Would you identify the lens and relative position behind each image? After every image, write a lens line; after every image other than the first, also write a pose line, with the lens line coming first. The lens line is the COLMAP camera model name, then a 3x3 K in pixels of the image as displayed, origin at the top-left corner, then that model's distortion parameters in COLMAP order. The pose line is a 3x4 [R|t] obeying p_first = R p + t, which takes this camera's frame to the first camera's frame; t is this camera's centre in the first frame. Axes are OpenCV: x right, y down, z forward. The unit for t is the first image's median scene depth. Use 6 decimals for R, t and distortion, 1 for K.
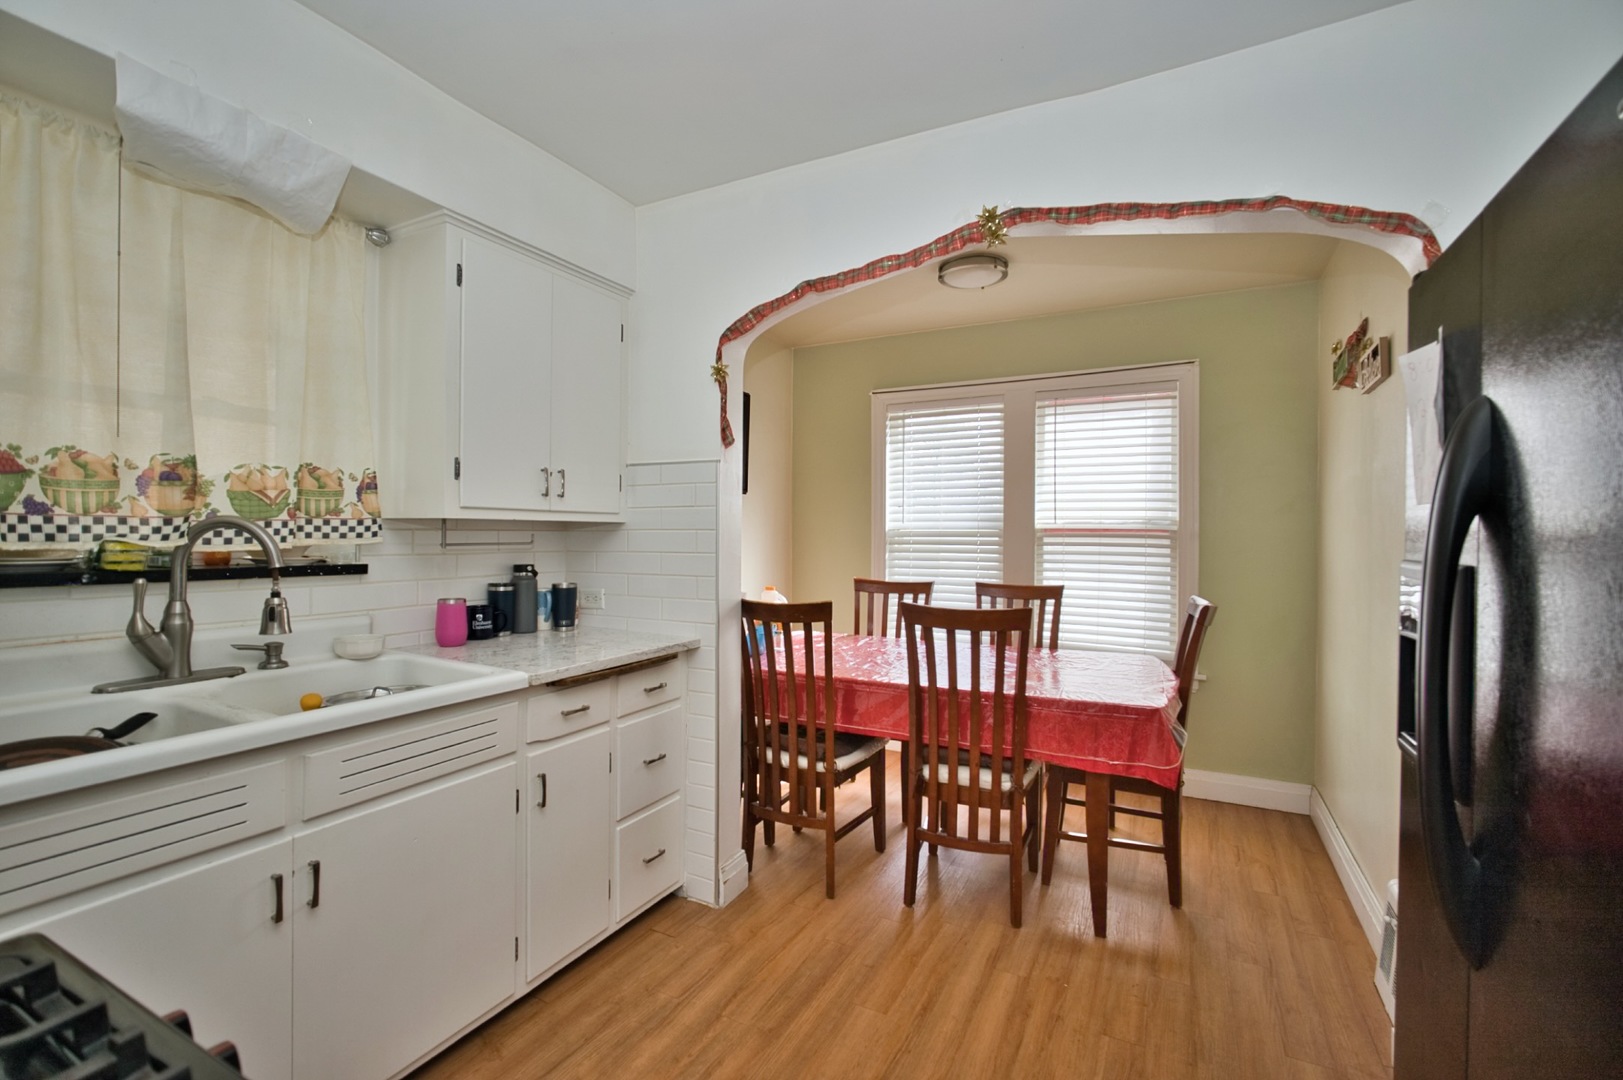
lens RADIAL K [[706.6, 0, 808.4], [0, 706.6, 543.8], [0, 0, 1]] dist [-0.022217, 0.005072]
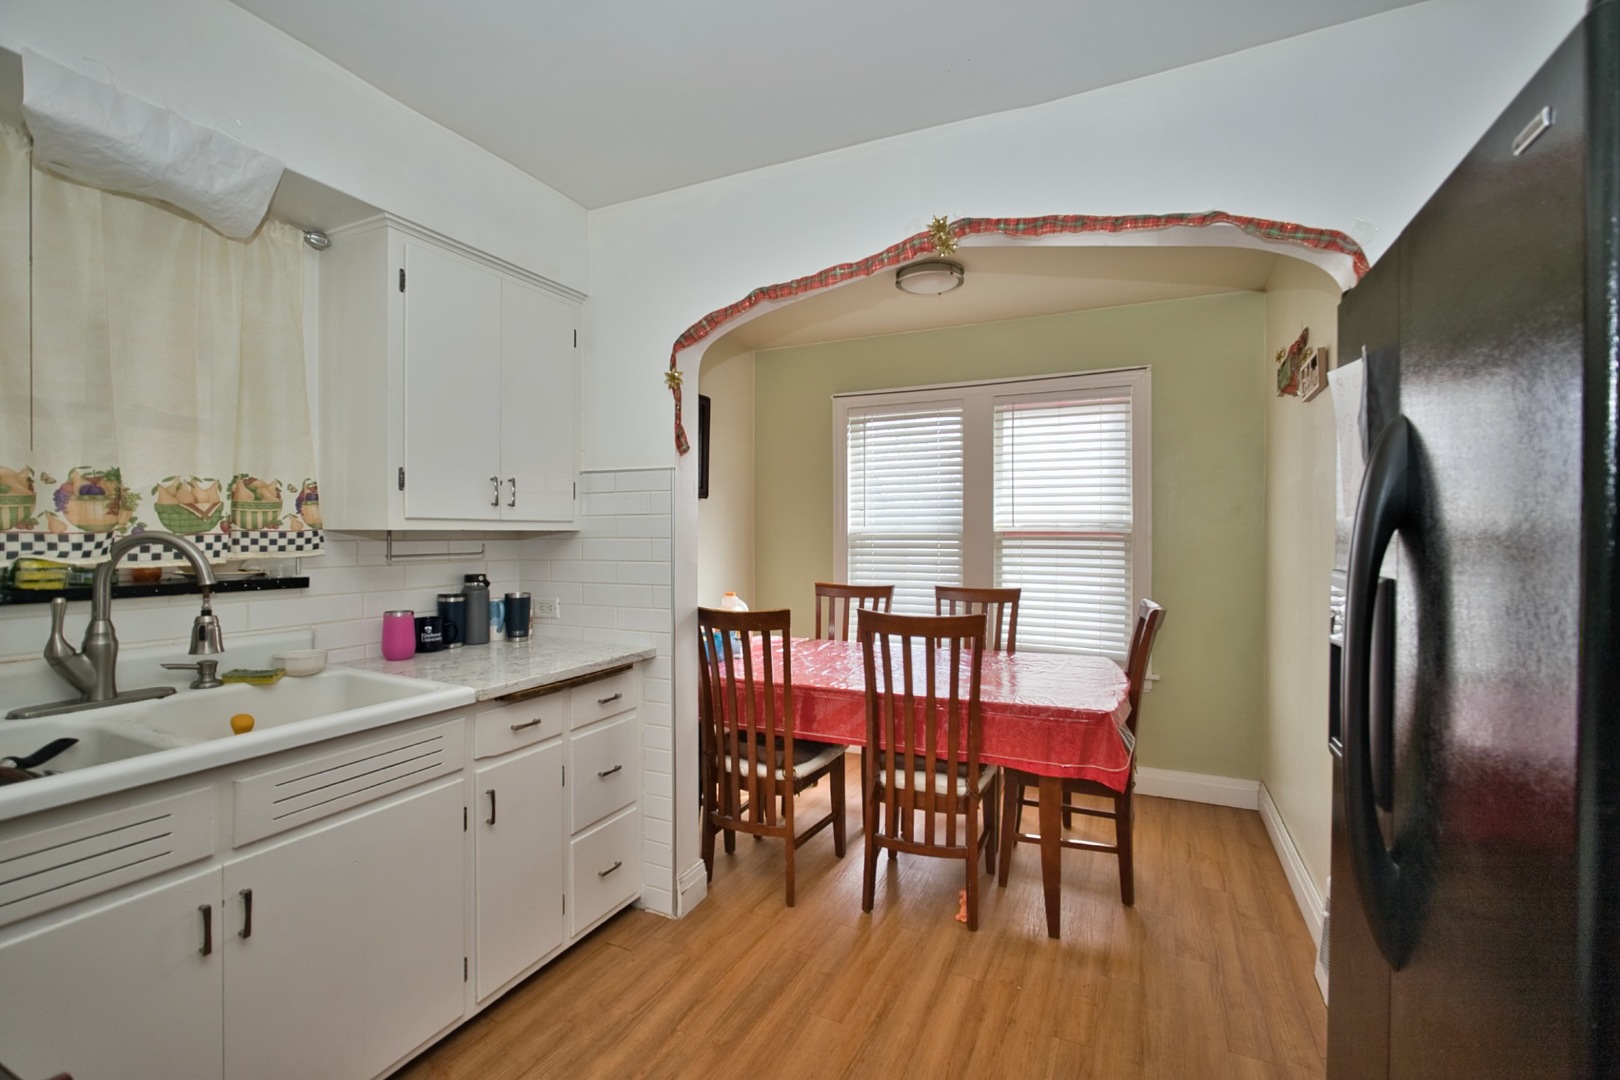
lens RADIAL K [[705.3, 0, 808.4], [0, 705.3, 544.1], [0, 0, 1]] dist [-0.022217, 0.005072]
pose [[0.999069, -0.007038, 0.042556, 0.020475], [0.006966, 0.999974, 0.001839, -0.012467], [-0.042568, -0.001541, 0.999092, 0.002589]]
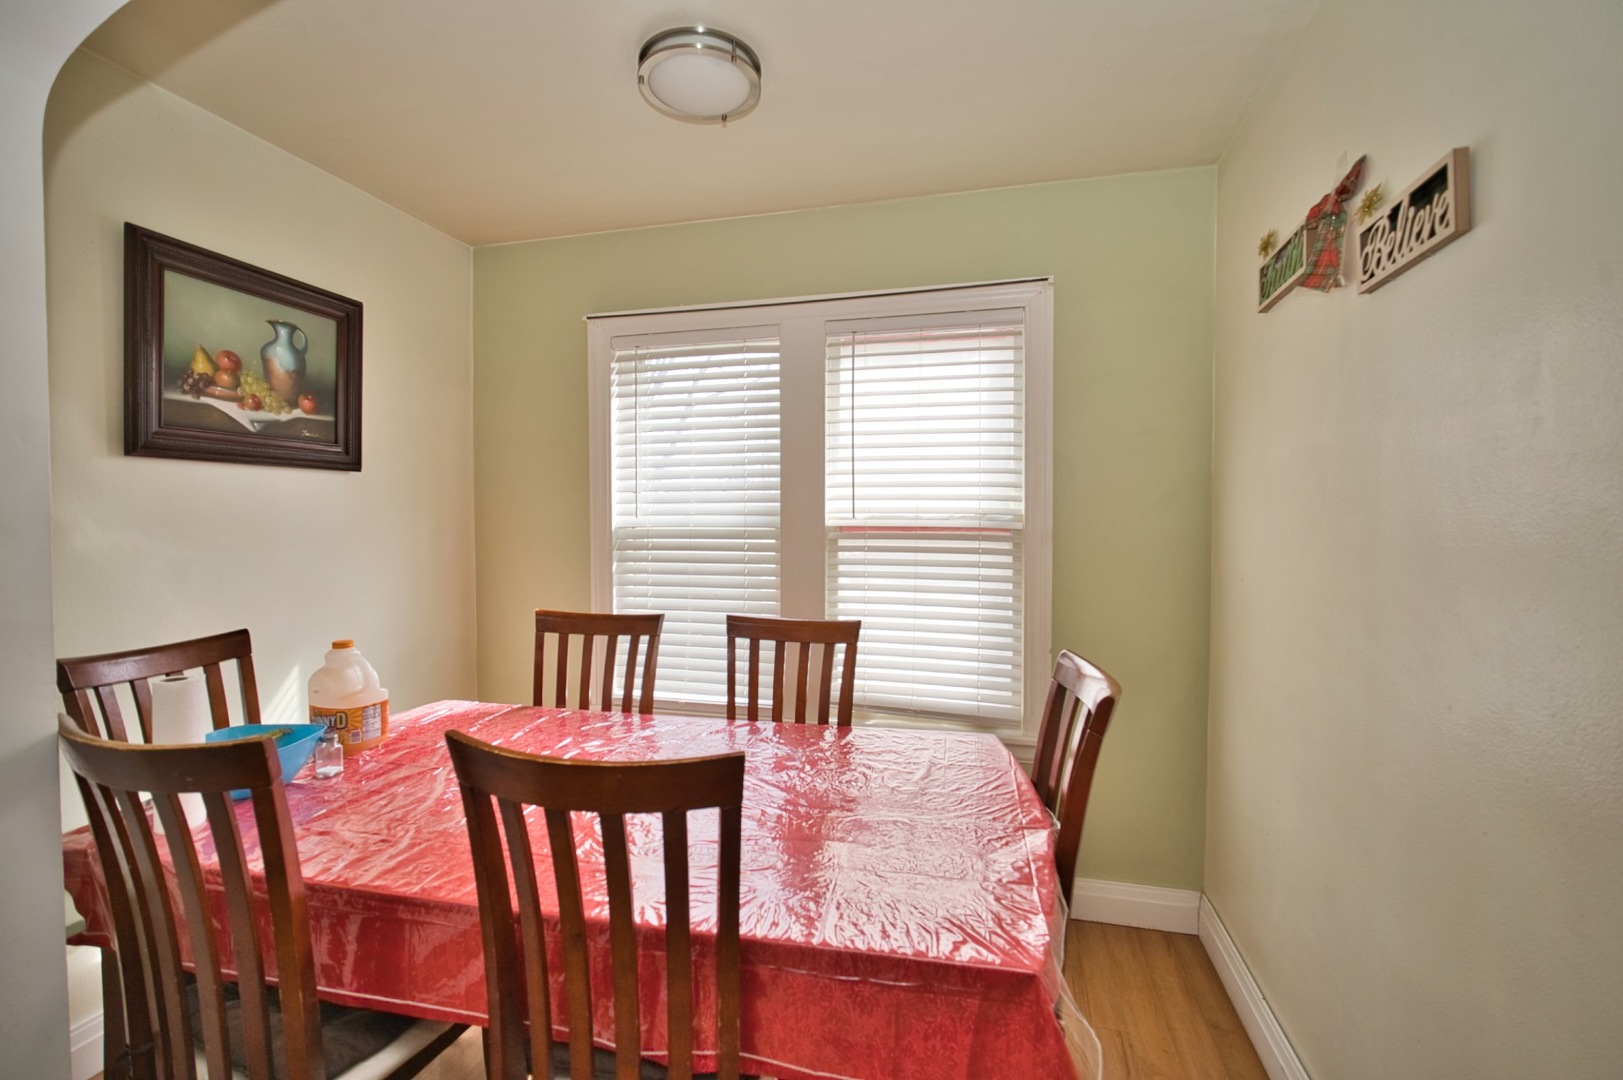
lens RADIAL K [[706.6, 0, 810.5], [0, 706.6, 548.3], [0, 0, 1]] dist [-0.022217, 0.005072]
pose [[0.972867, -0.014598, 0.230903, 0.252831], [0.008106, 0.999545, 0.029038, -0.033755], [-0.231222, -0.026378, 0.972543, 0.580086]]
